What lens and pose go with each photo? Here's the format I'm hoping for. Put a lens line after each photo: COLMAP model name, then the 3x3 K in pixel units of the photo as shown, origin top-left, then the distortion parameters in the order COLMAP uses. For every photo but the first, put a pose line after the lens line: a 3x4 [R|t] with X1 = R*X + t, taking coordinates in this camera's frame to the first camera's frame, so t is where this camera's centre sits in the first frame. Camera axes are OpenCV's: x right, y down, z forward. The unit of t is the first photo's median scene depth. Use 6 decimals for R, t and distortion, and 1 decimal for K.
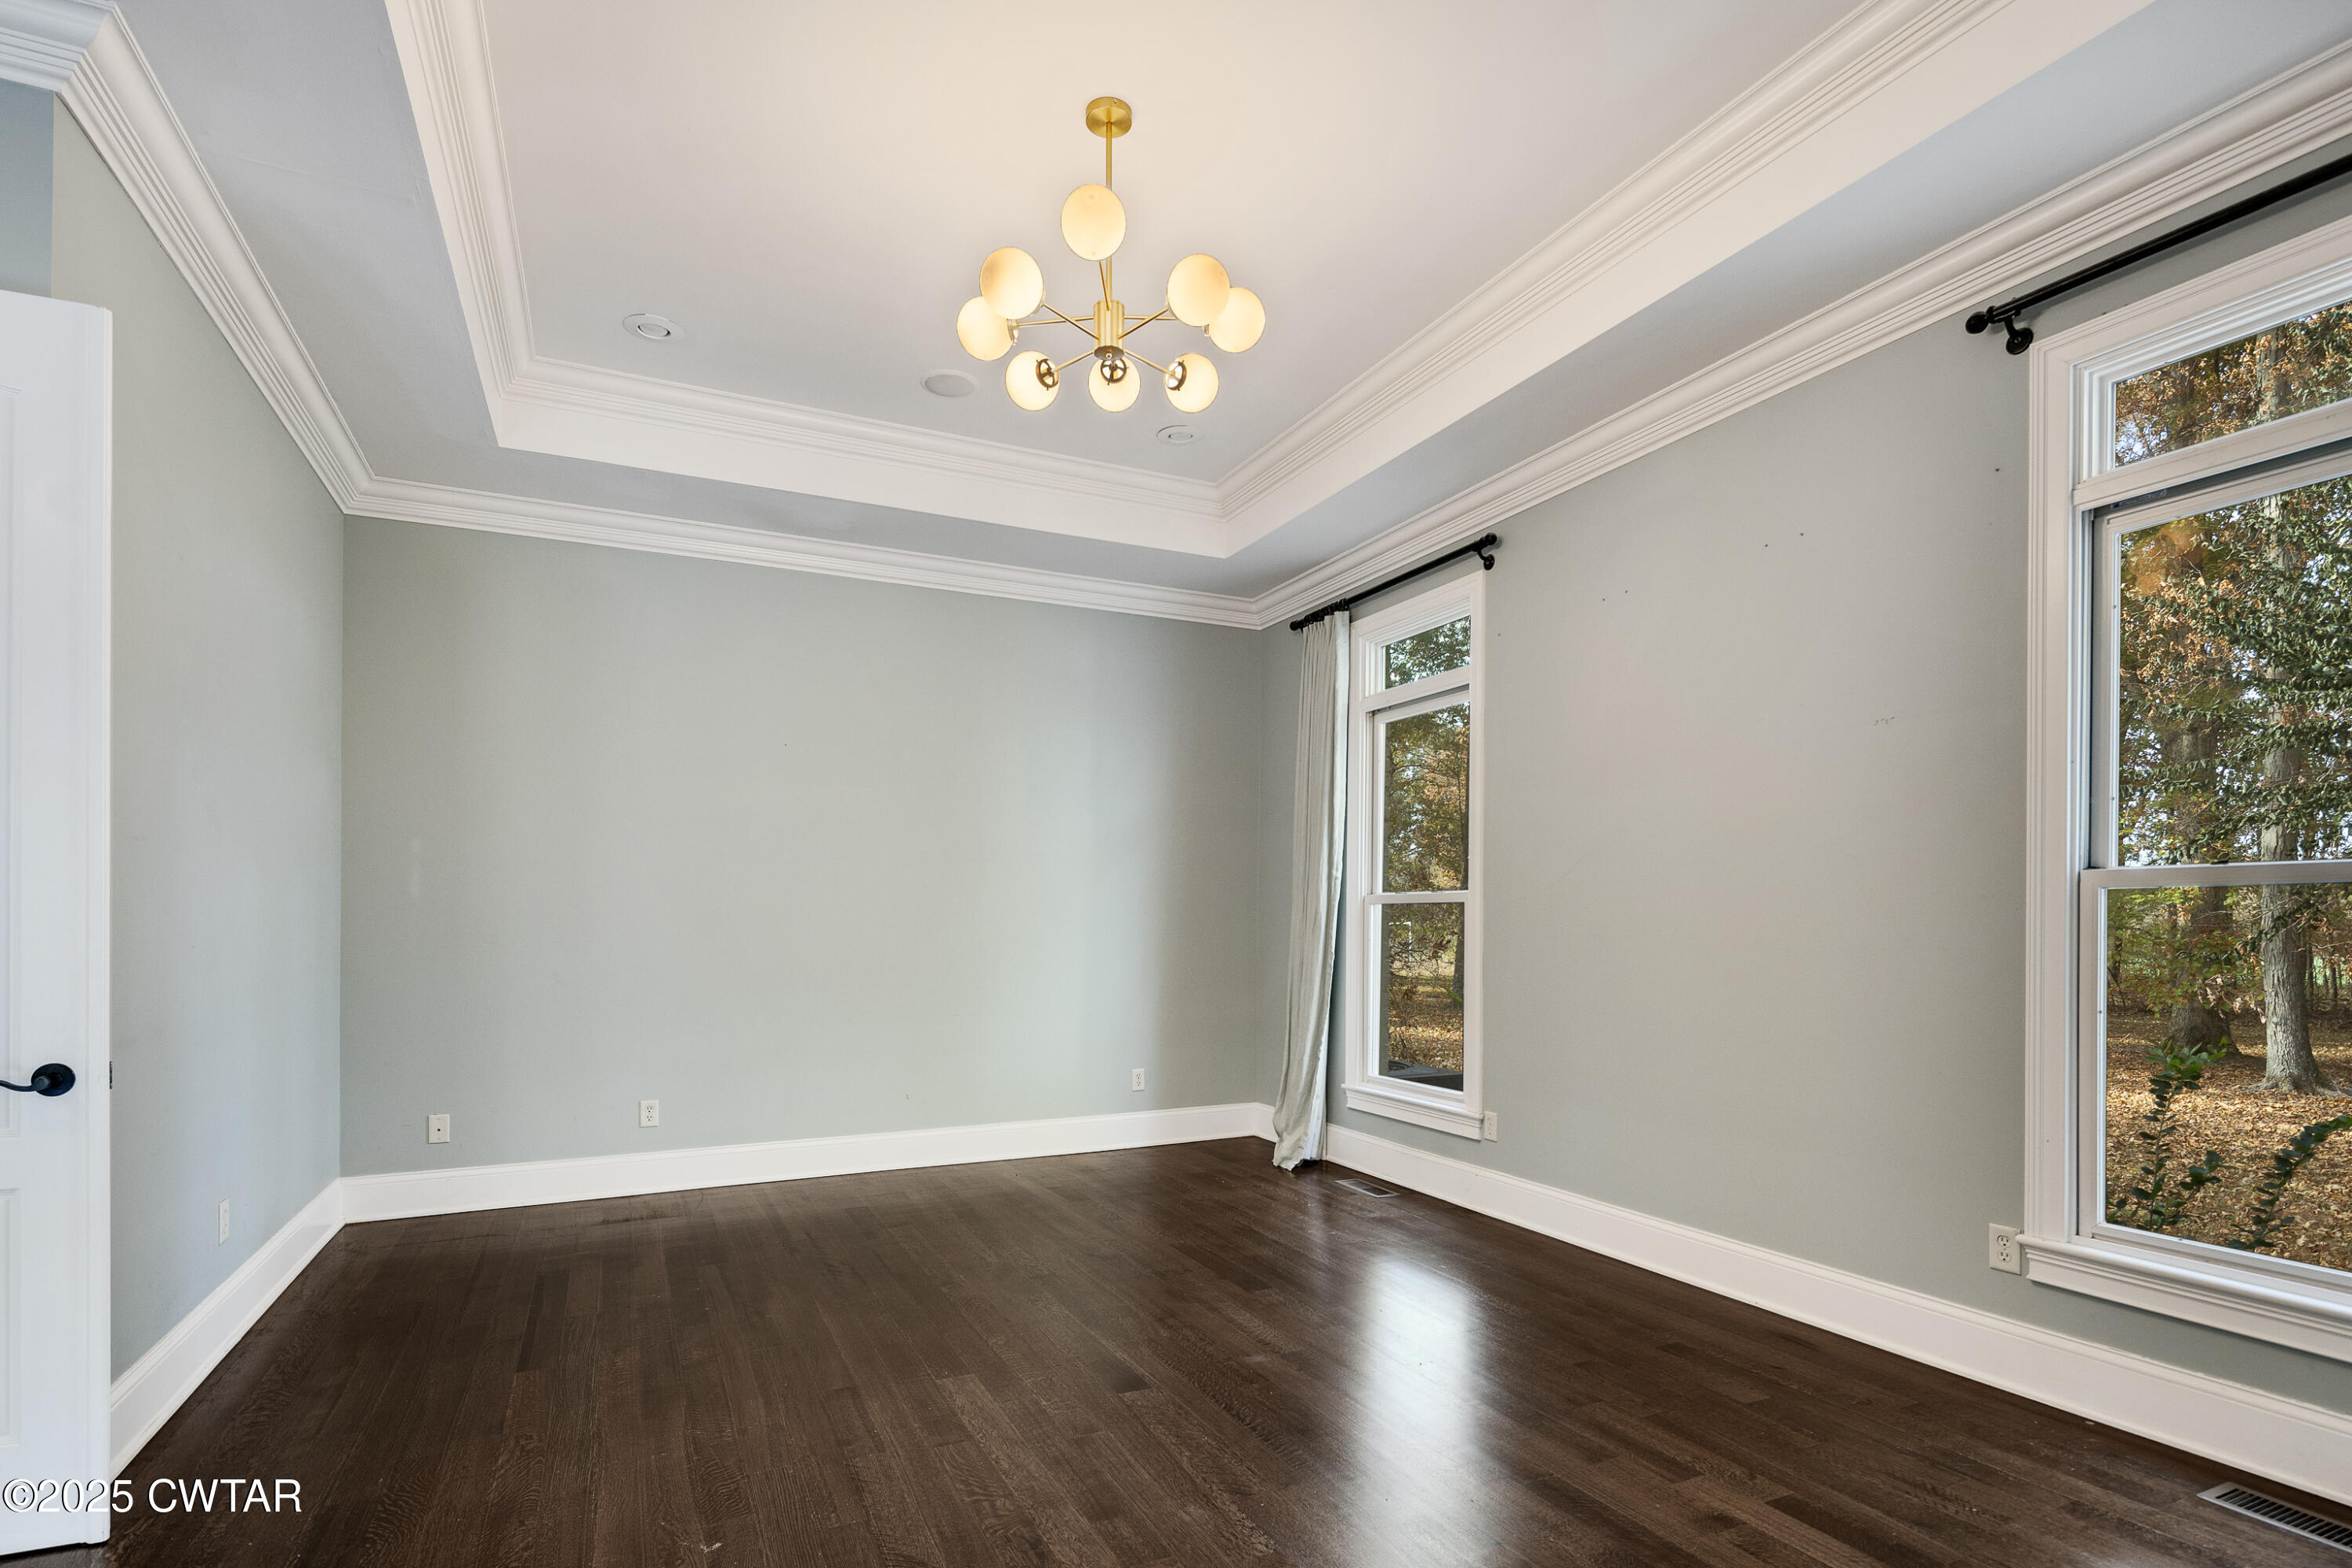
lens RADIAL K [[1140.5, 0, 1168.2], [0, 1140.5, 916.0], [0, 0, 1]] dist [0.004997, 0.000160]
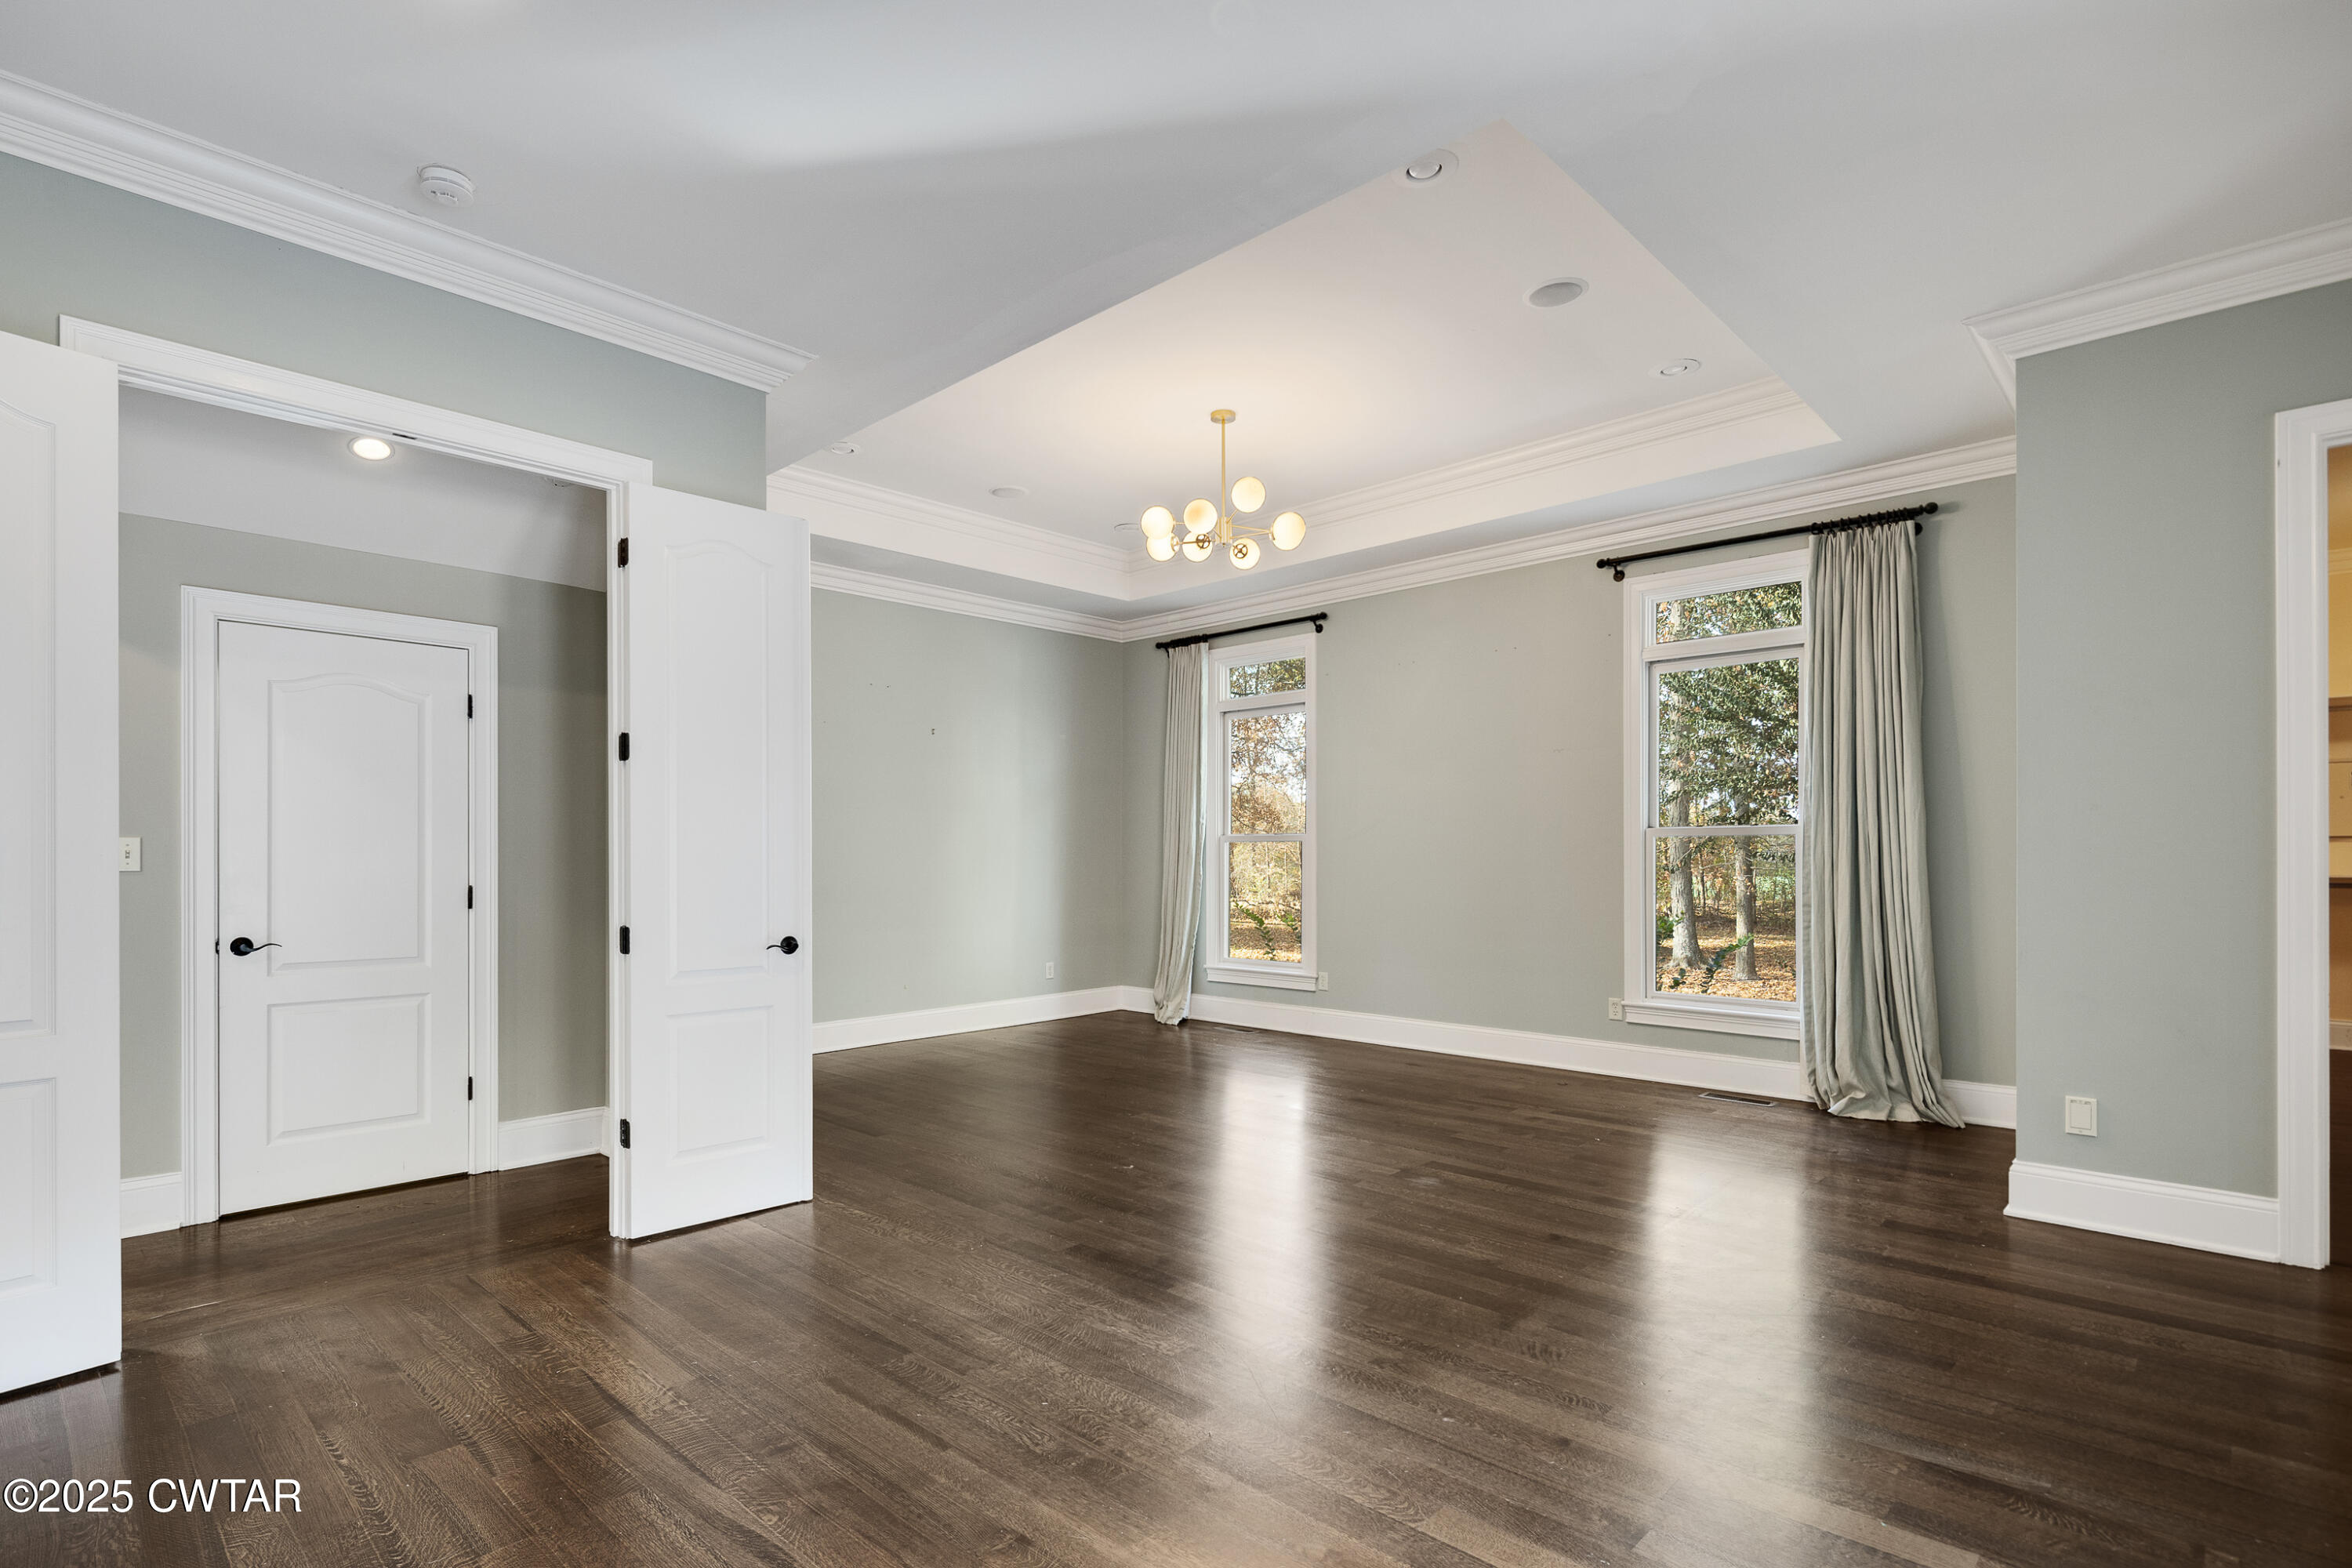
lens RADIAL K [[1140.5, 0, 1160.5], [0, 1140.5, 837.2], [0, 0, 1]] dist [0.004997, 0.000160]
pose [[0.938432, -0.001244, 0.345462, -0.414199], [0.005022, 0.999937, -0.010041, -0.002134], [-0.345428, 0.011157, 0.938379, -0.360913]]
